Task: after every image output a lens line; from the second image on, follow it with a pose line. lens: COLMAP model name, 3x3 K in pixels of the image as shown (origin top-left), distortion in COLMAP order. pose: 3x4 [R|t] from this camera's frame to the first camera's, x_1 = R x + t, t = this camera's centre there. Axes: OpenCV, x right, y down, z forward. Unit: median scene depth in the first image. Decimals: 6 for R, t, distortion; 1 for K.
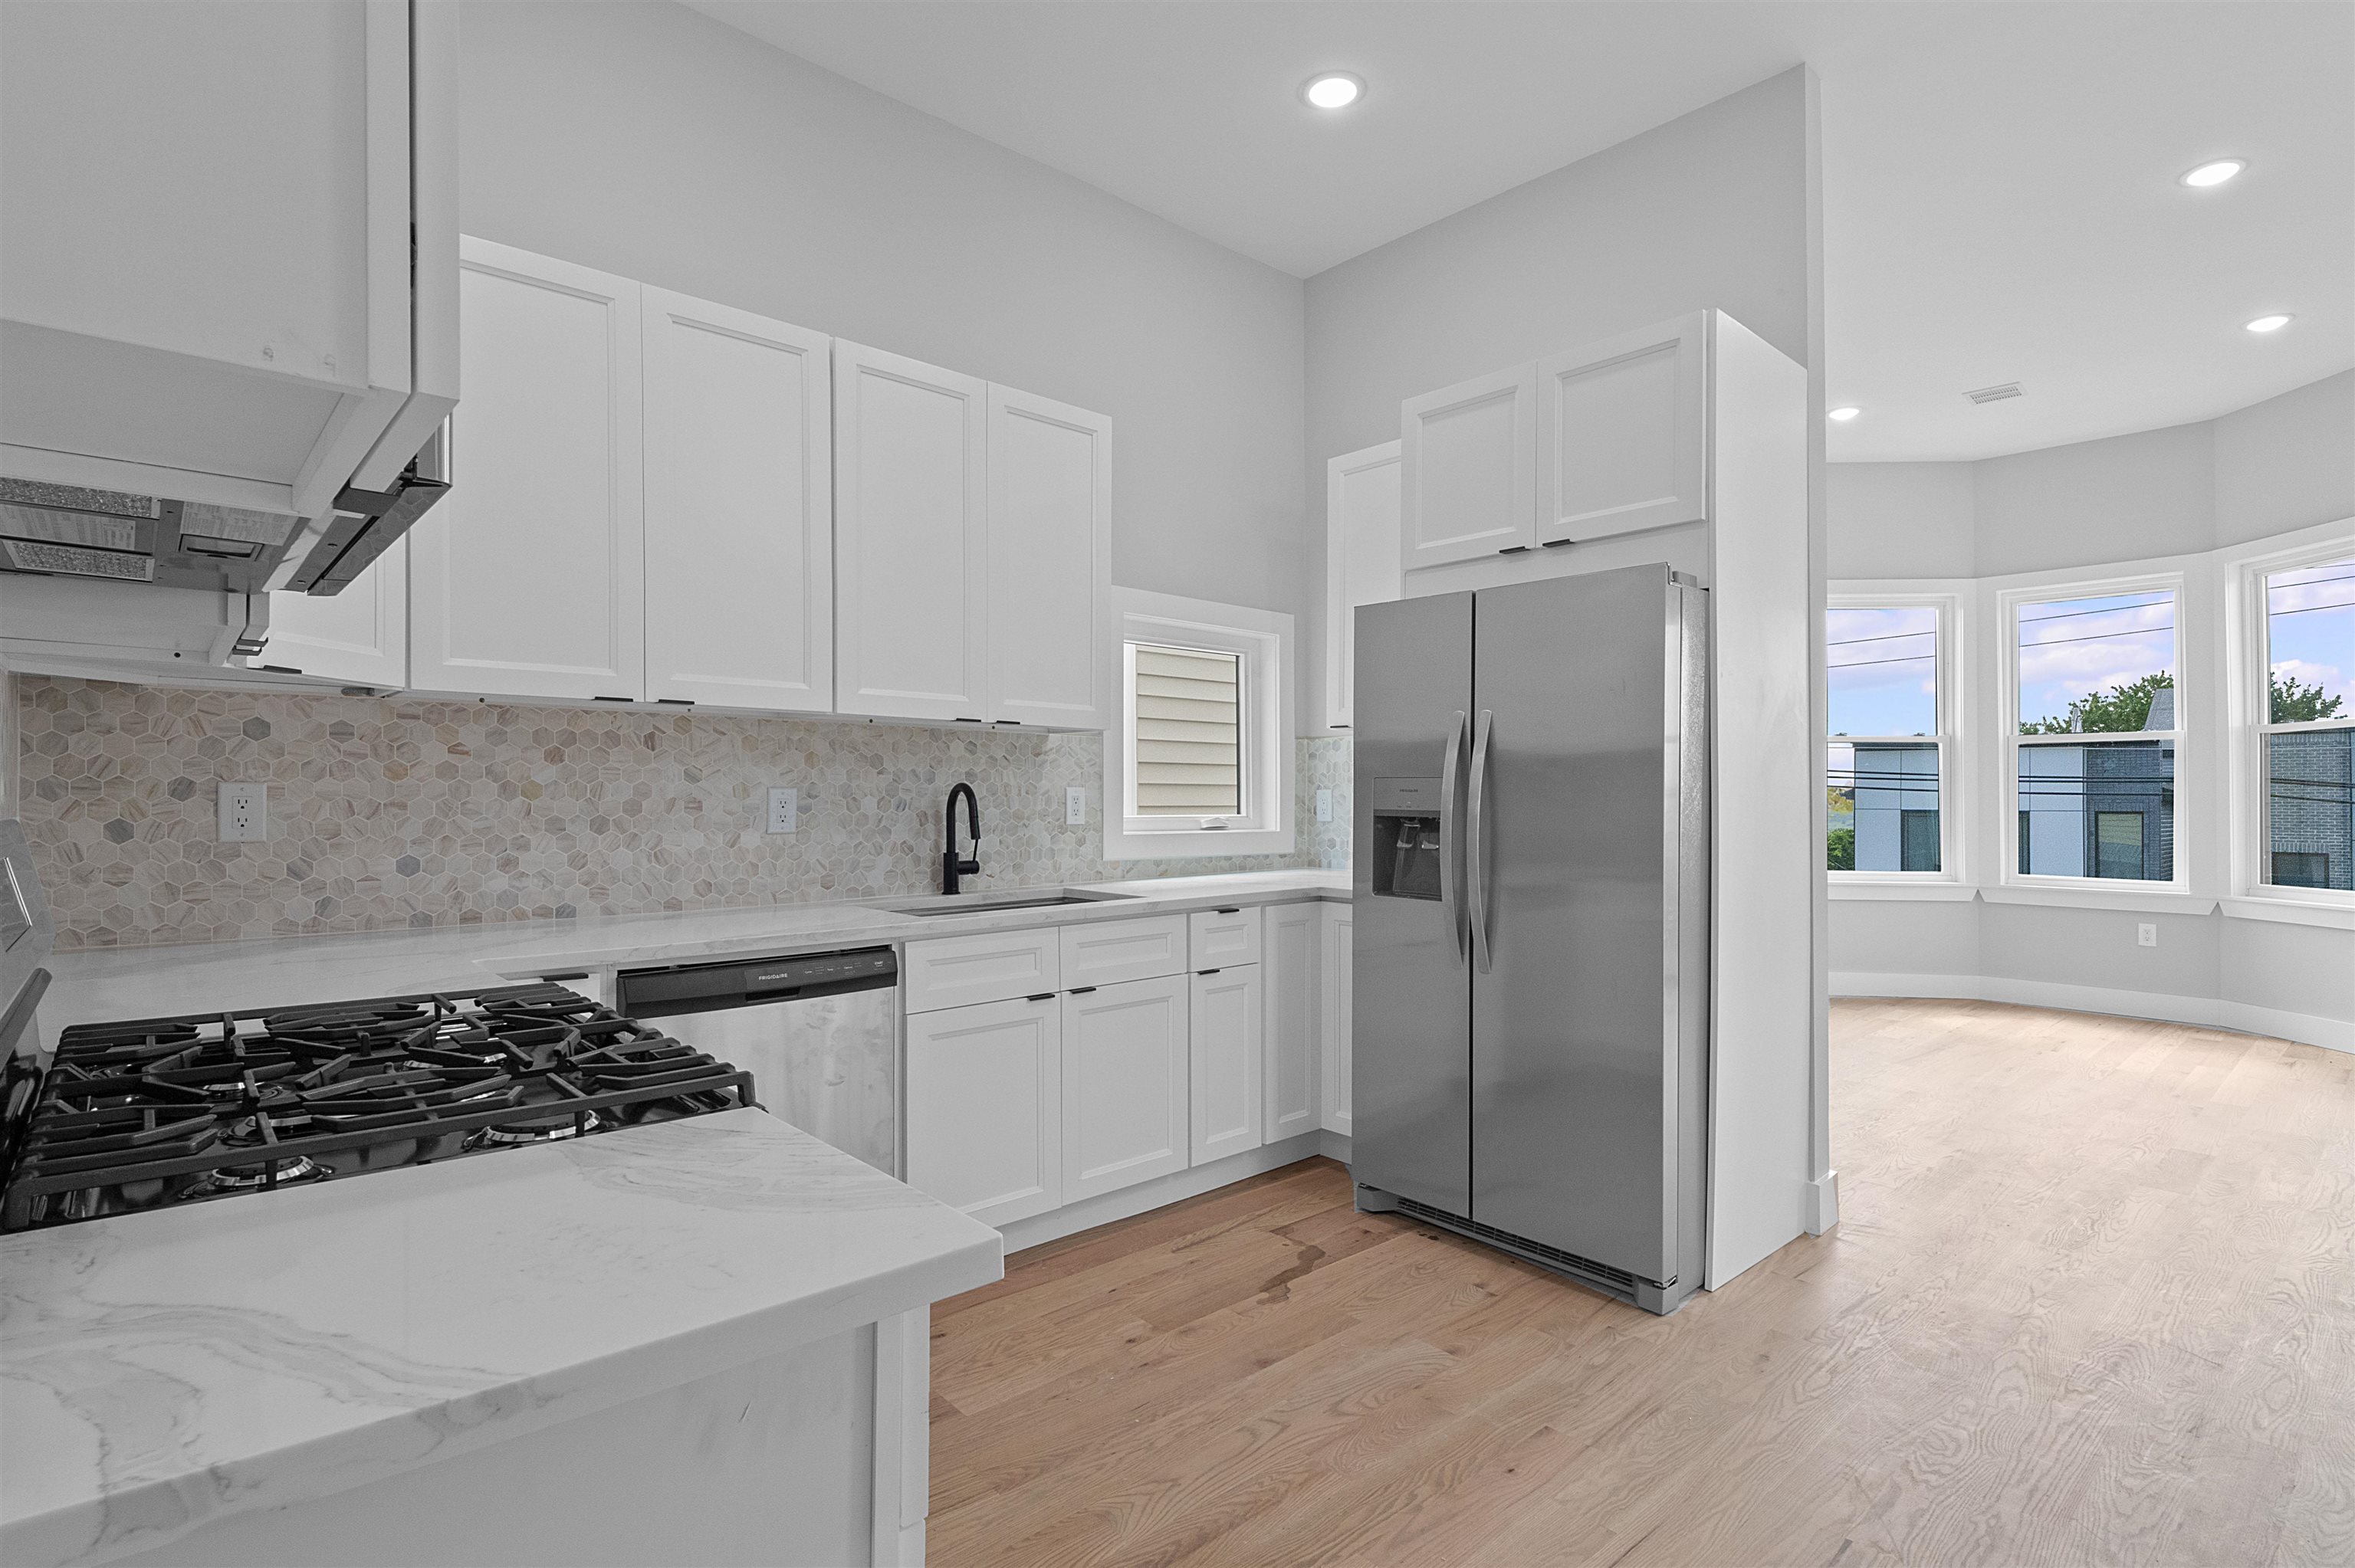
lens RADIAL K [[1145.1, 0, 1177.5], [0, 1145.1, 784.0], [0, 0, 1]] dist [0.032119, -0.036472]
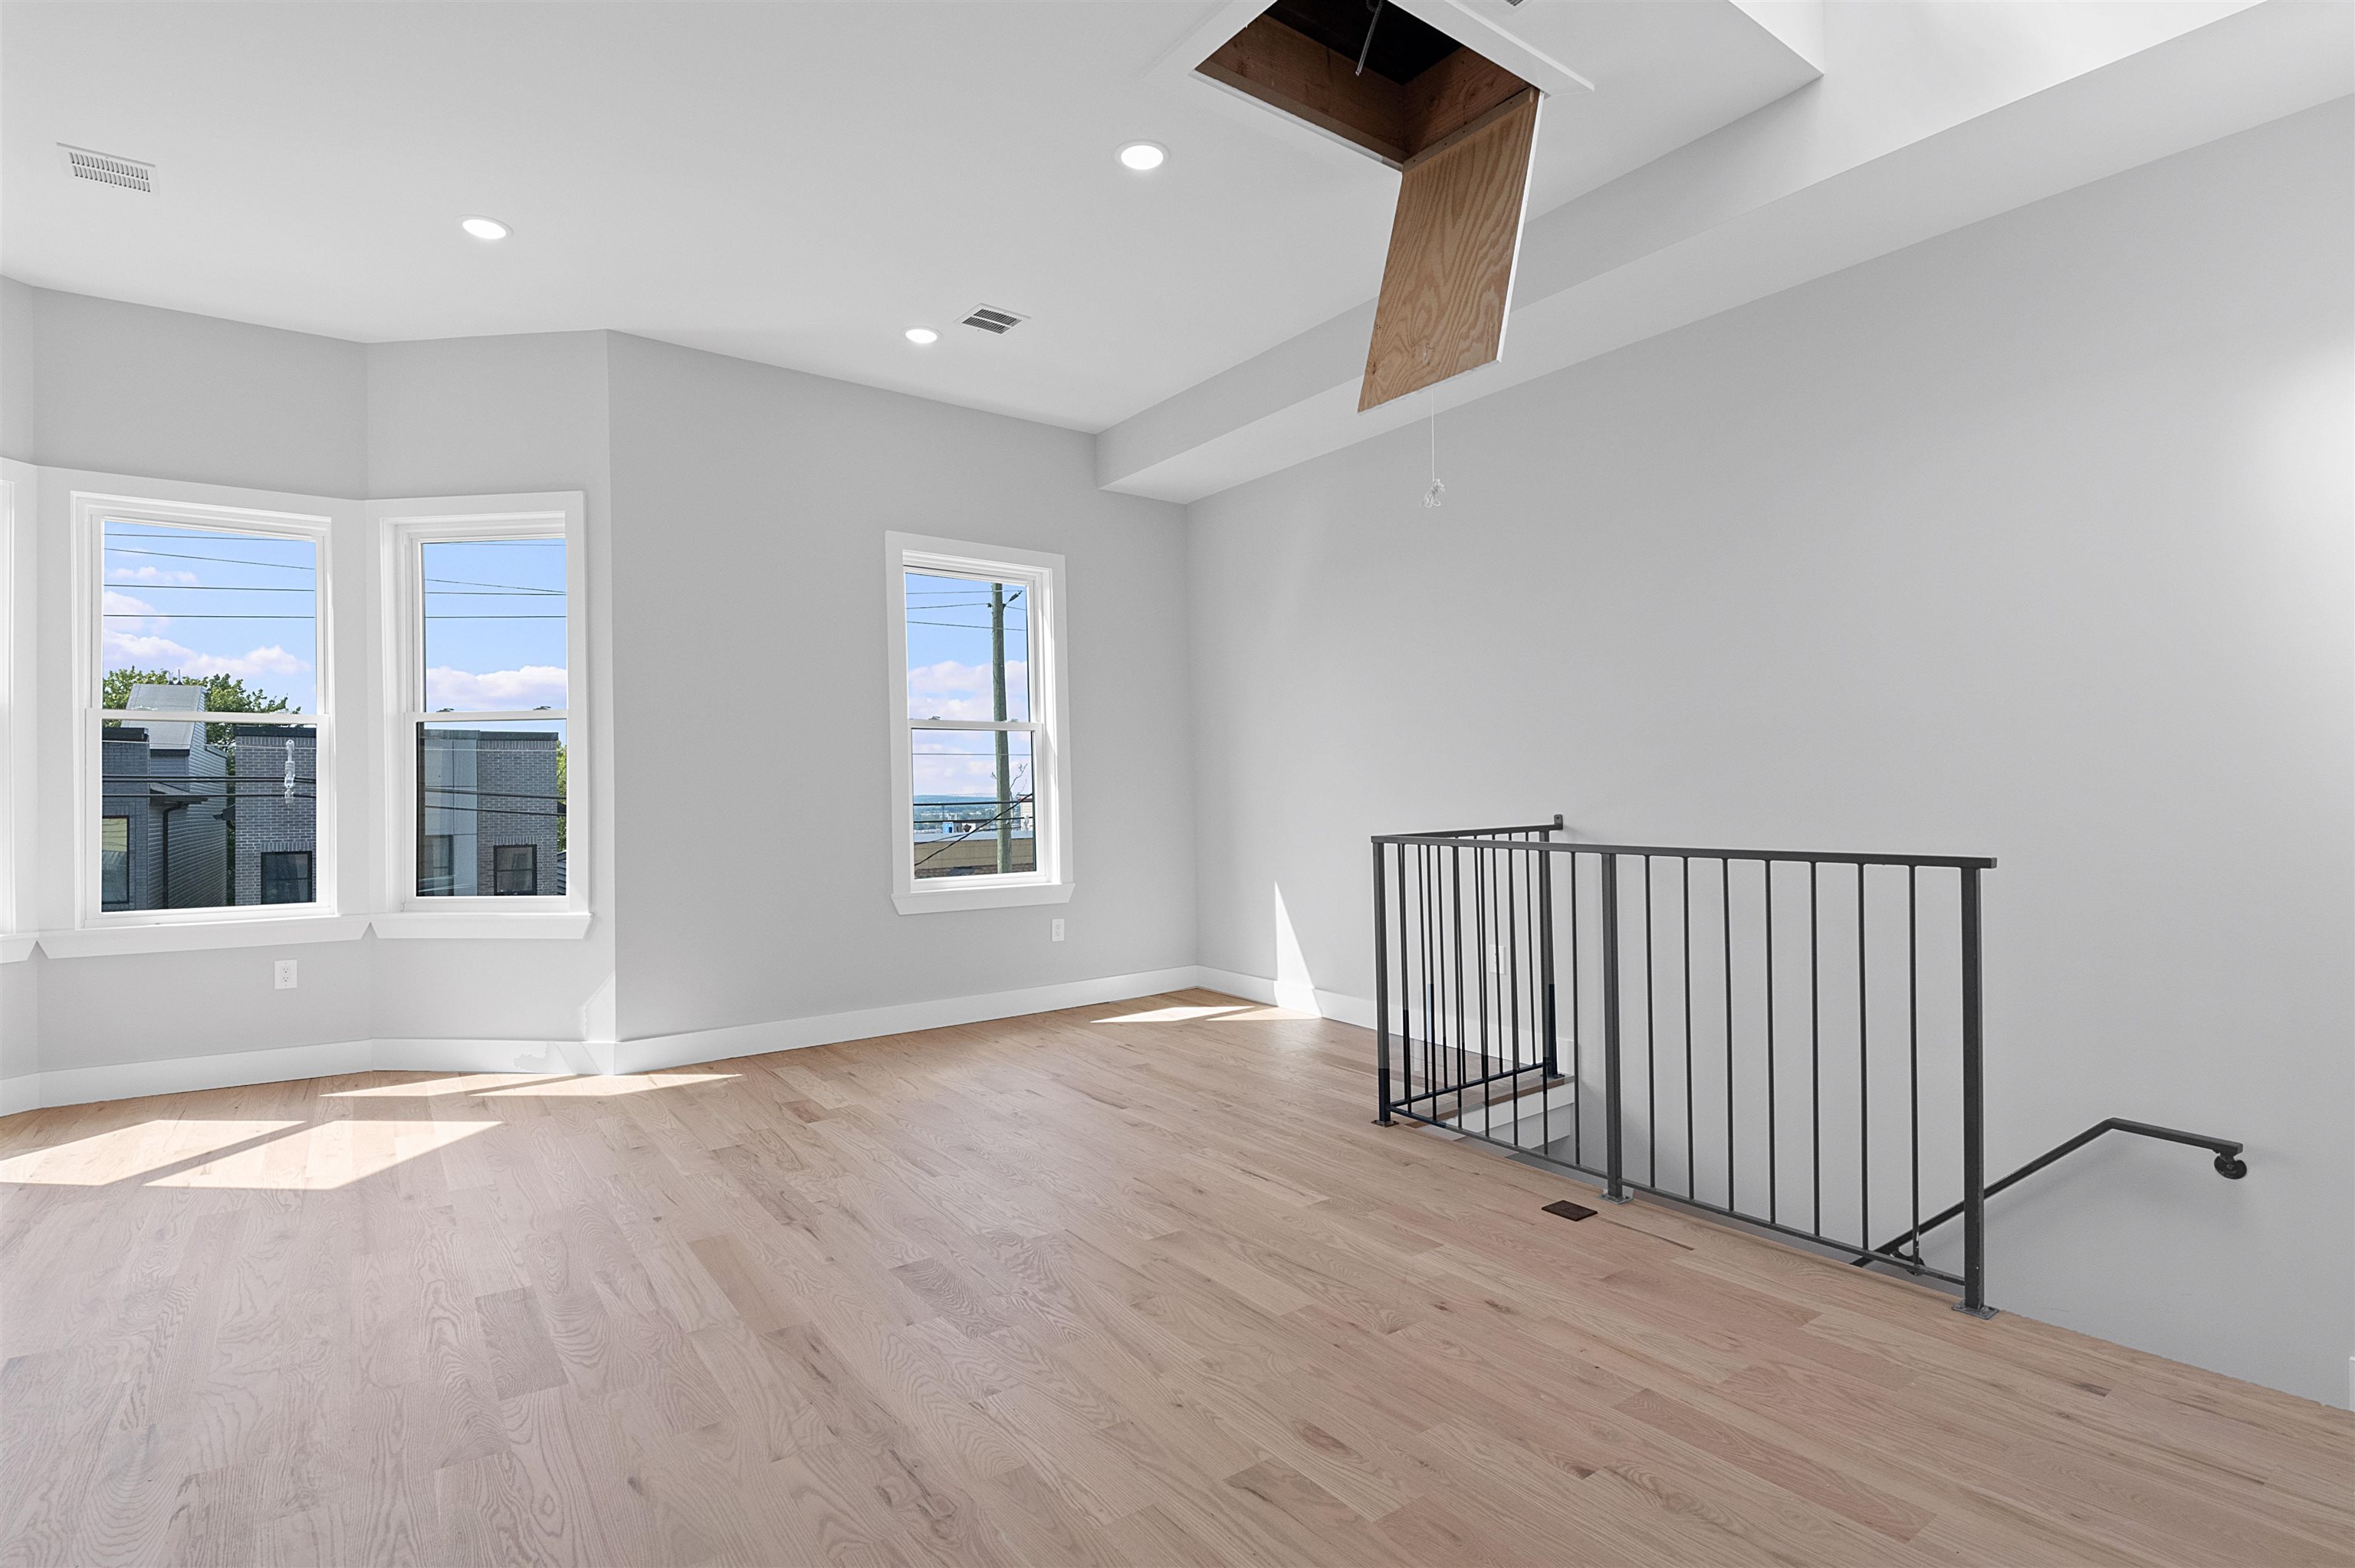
lens RADIAL K [[1118.6, 0, 1178.2], [0, 1118.6, 789.1], [0, 0, 1]] dist [0.030778, -0.032424]
pose [[0.102818, -0.001684, 0.994699, 0.306796], [0.000323, 0.999999, 0.001660, 0.009279], [-0.994700, 0.000150, 0.102818, 0.671856]]
